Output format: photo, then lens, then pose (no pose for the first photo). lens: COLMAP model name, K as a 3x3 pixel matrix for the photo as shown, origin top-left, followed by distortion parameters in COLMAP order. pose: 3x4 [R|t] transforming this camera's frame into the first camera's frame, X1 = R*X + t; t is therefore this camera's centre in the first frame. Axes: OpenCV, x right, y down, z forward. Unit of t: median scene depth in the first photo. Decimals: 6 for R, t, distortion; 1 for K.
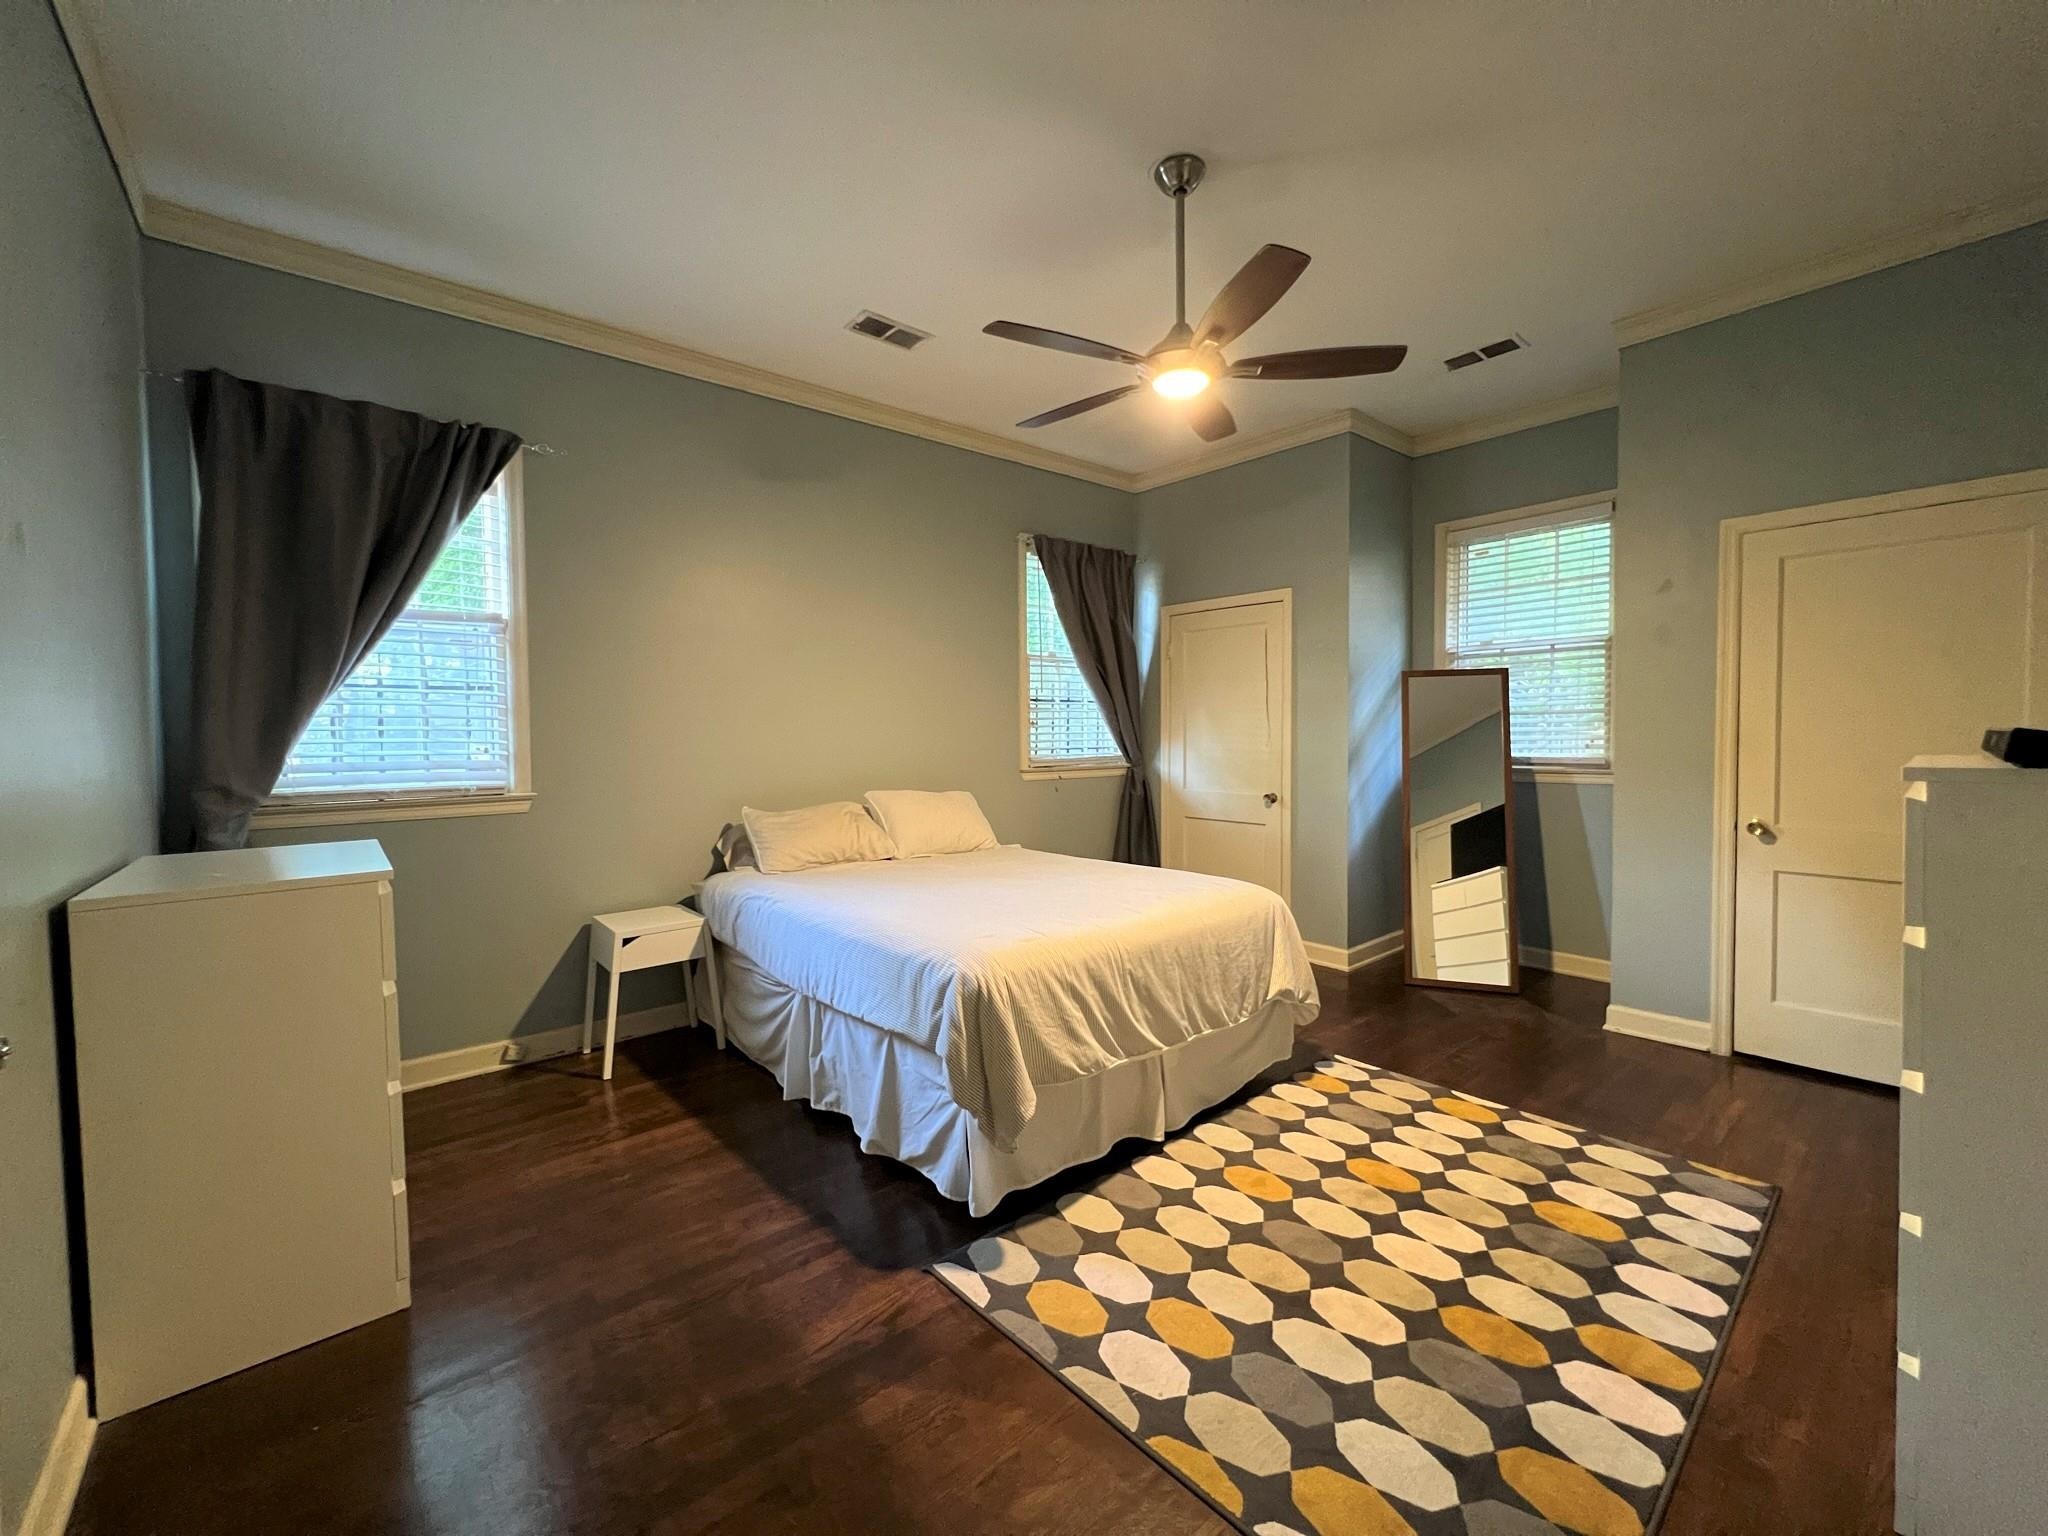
lens RADIAL K [[831.3, 0, 1015.1], [0, 831.3, 765.5], [0, 0, 1]] dist [-0.001848, 0.000887]
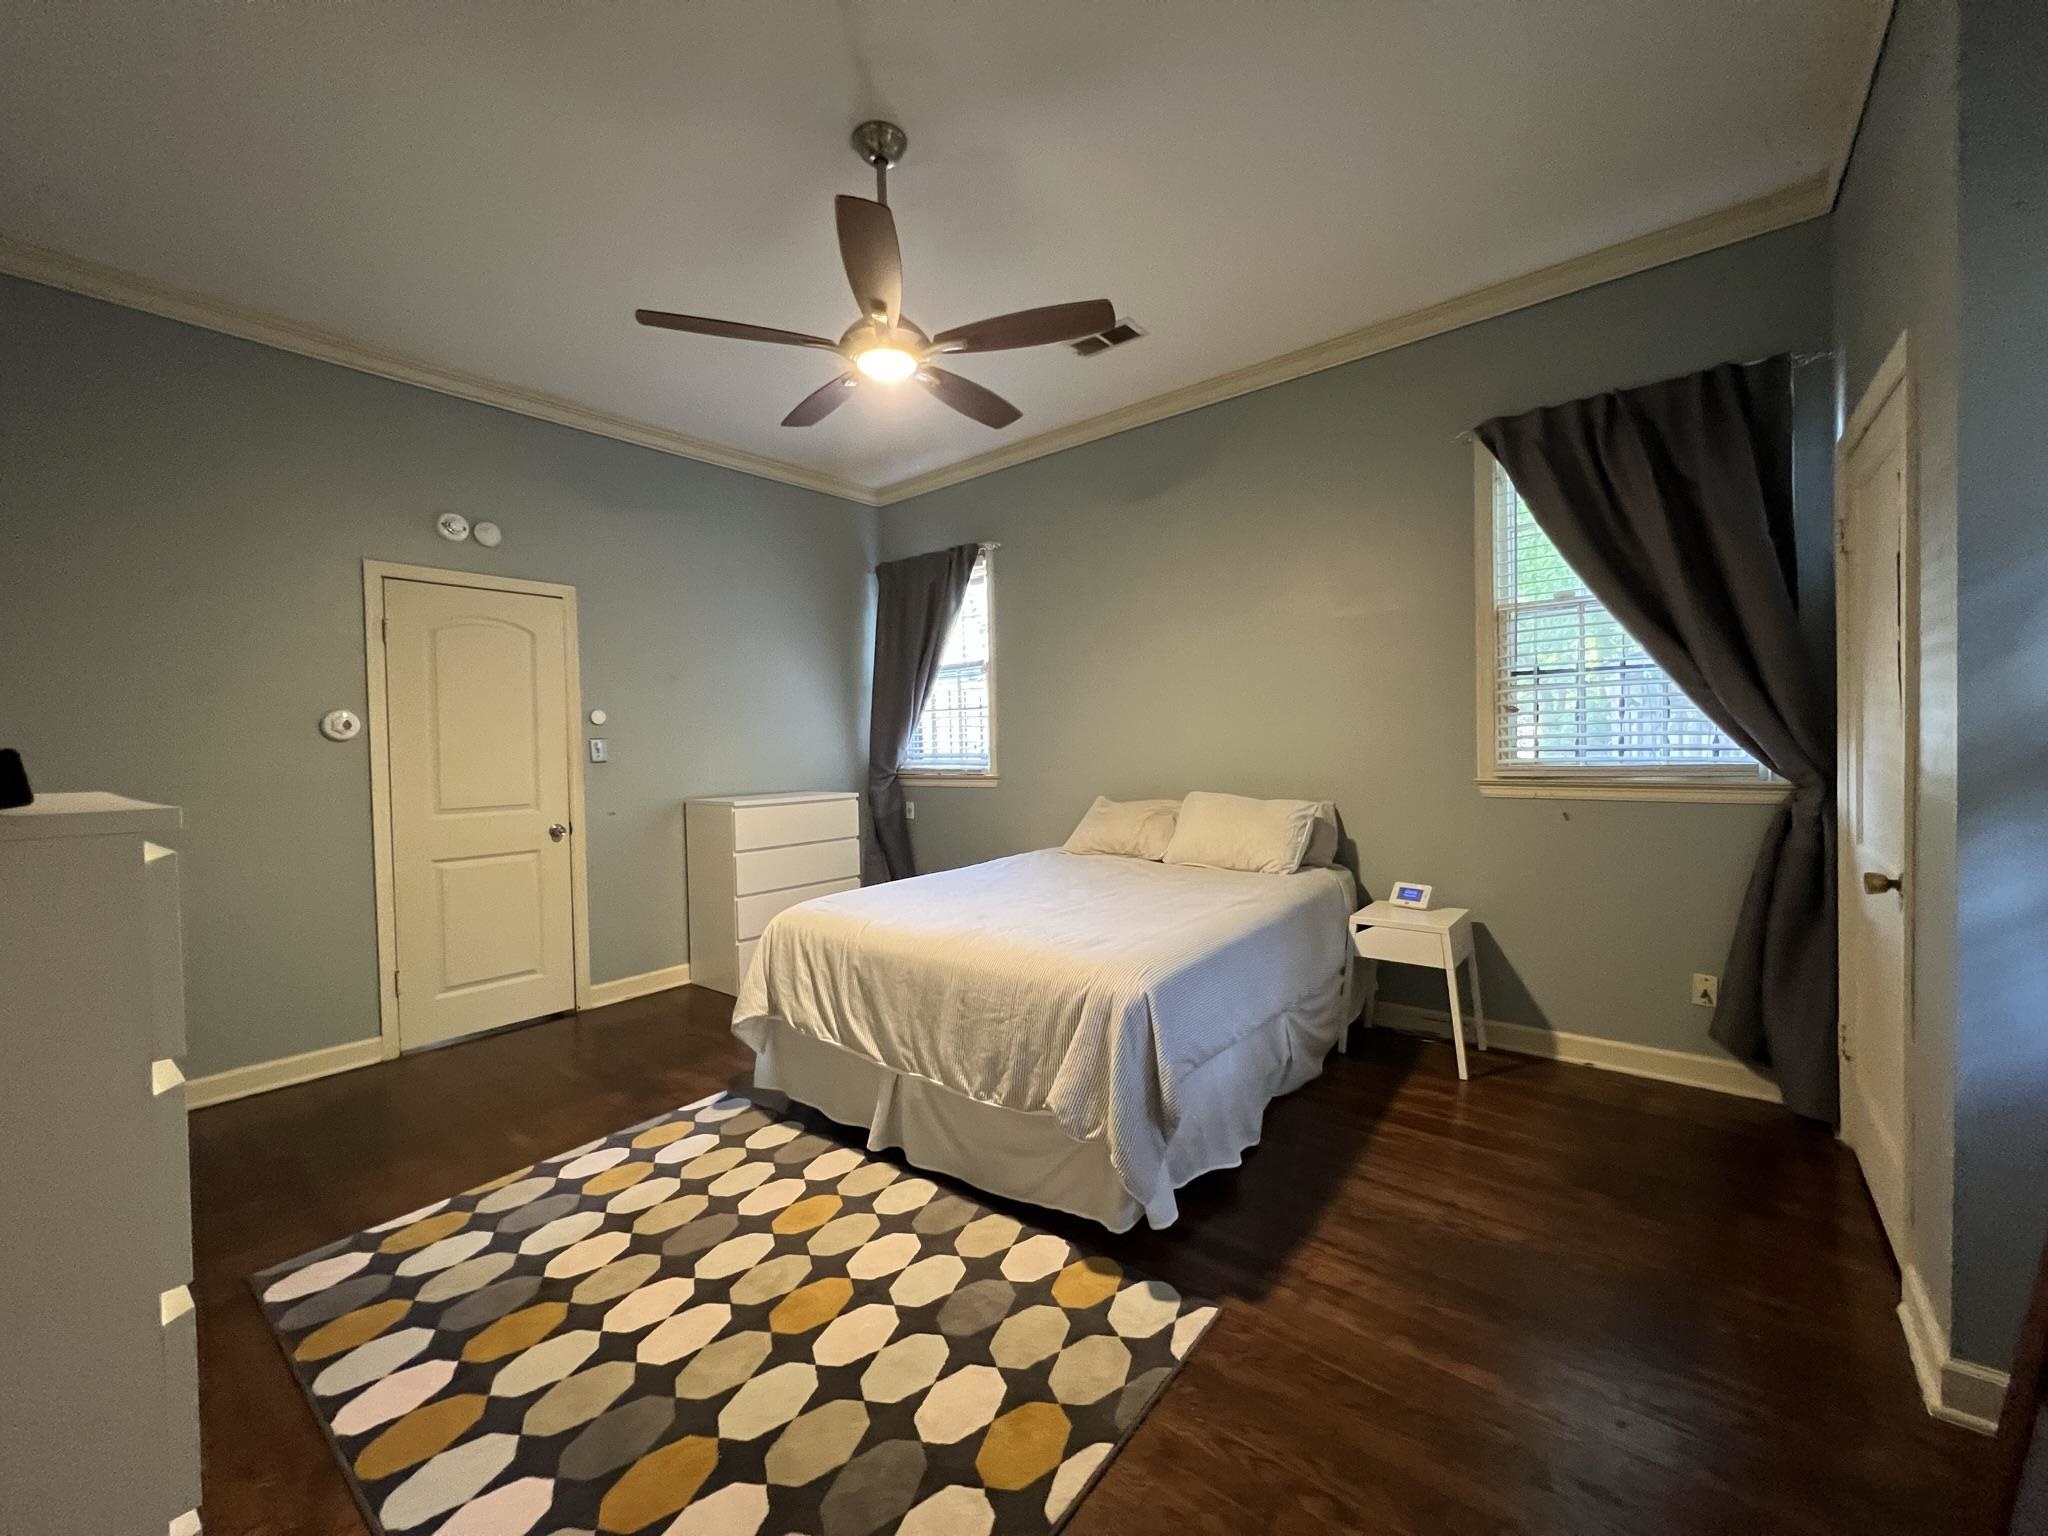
lens RADIAL K [[831.3, 0, 1016.6], [0, 831.3, 762.0], [0, 0, 1]] dist [-0.001848, 0.000887]
pose [[0.167029, 0.030191, -0.985490, 1.220269], [-0.016134, 0.999481, 0.027885, -0.044032], [0.985820, 0.011242, 0.167429, 1.042194]]
